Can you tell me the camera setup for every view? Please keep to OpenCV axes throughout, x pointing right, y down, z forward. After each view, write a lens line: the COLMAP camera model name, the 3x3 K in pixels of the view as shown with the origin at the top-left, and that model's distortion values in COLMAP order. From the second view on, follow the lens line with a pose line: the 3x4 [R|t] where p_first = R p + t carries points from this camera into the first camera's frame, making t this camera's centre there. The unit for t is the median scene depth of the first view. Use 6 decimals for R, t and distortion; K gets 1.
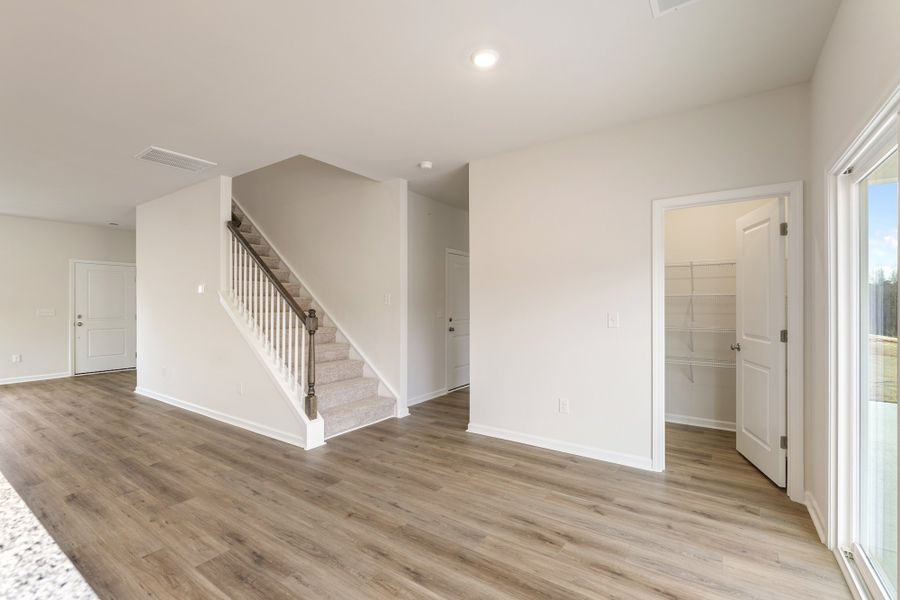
lens RADIAL K [[398.0, 0, 449.4], [0, 398.0, 301.6], [0, 0, 1]] dist [-0.000378, -0.000019]
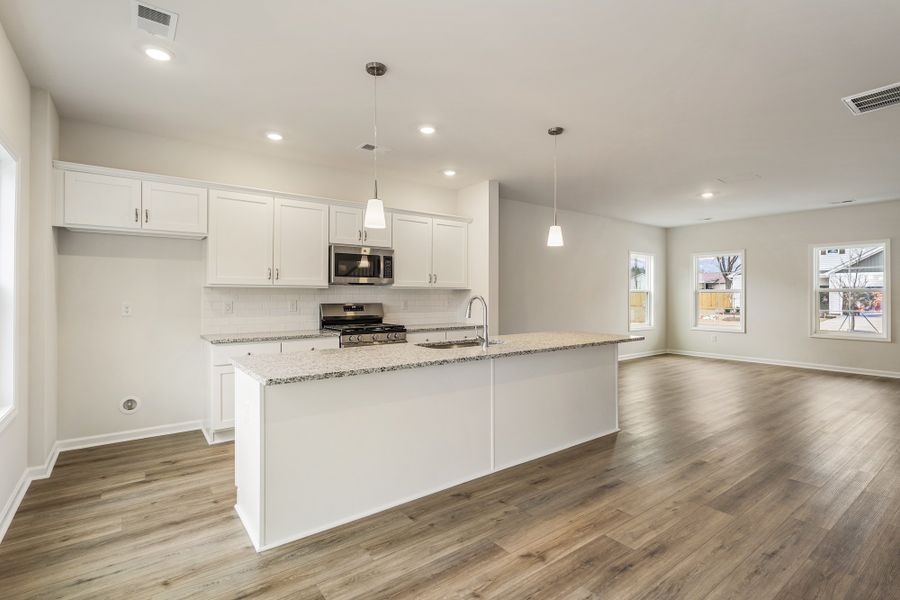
lens RADIAL K [[432.8, 0, 451.7], [0, 432.8, 290.4], [0, 0, 1]] dist [-0.000651, 0.000227]
pose [[-0.311660, -0.004518, -0.950183, 0.456938], [0.003181, 0.999978, -0.005798, 0.002007], [0.950188, -0.004830, -0.311639, 0.716379]]
